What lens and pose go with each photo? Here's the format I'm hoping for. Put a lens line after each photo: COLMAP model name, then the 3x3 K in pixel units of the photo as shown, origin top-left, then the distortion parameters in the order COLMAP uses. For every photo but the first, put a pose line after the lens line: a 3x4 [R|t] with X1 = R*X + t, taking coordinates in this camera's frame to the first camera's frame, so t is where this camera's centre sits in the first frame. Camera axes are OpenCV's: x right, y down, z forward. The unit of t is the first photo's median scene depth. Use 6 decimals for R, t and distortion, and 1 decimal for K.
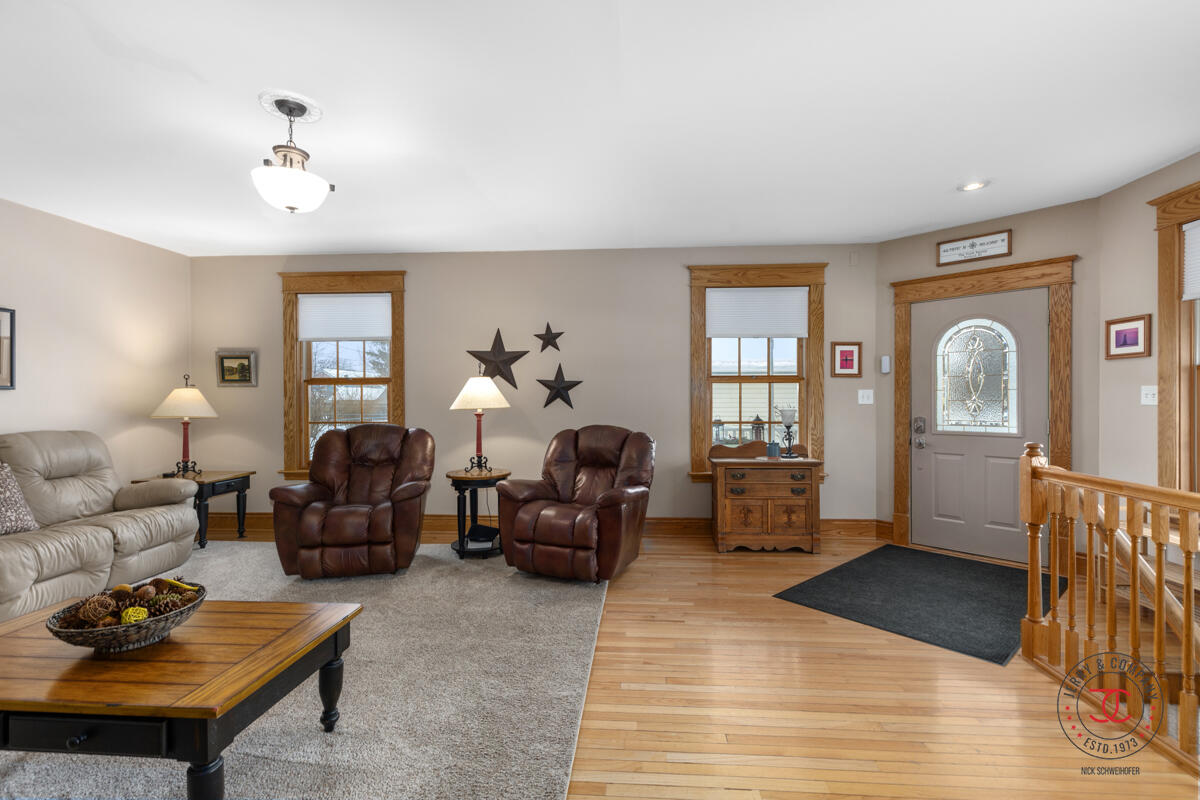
lens RADIAL K [[539.2, 0, 606.5], [0, 539.2, 402.2], [0, 0, 1]] dist [0.018318, -0.000461]
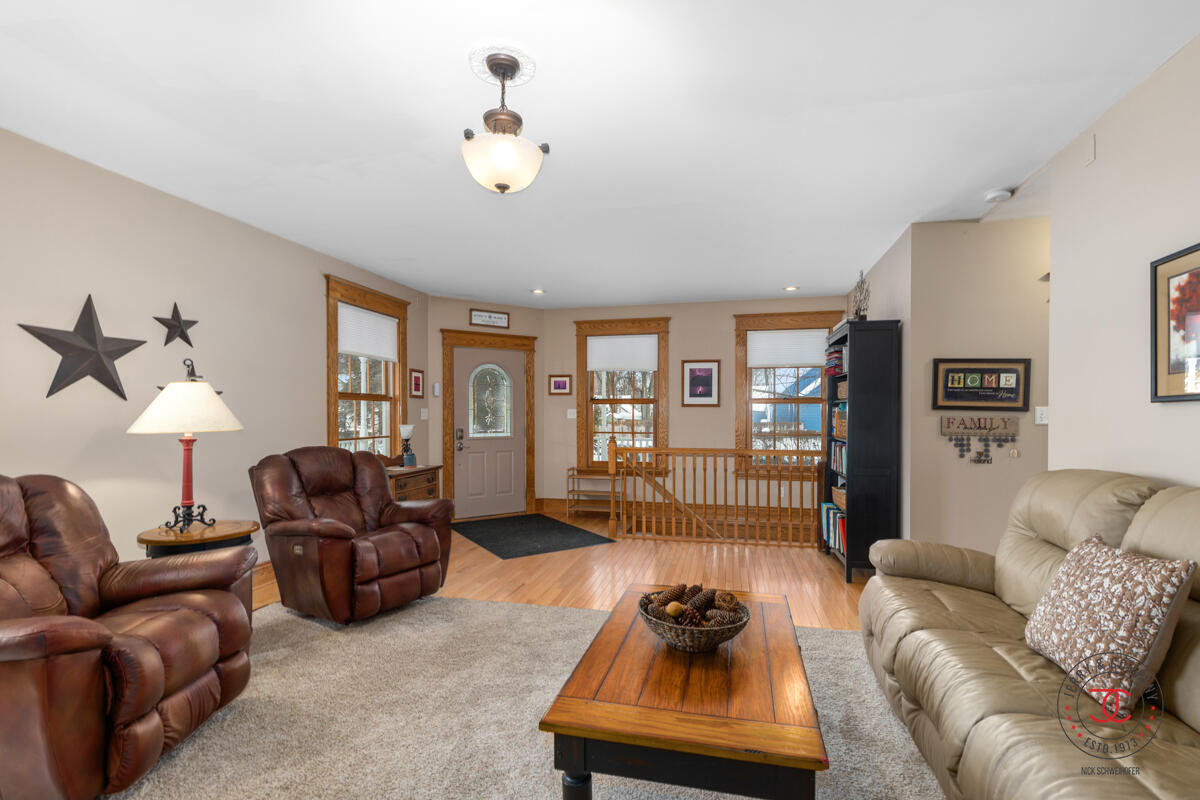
lens RADIAL K [[552.3, 0, 602.2], [0, 552.3, 422.4], [0, 0, 1]] dist [0.000224, -0.000106]
pose [[0.163320, -0.013210, 0.986485, -0.807153], [0.006283, 0.999904, 0.012350, -0.003671], [-0.986553, 0.004181, 0.163387, 0.413143]]
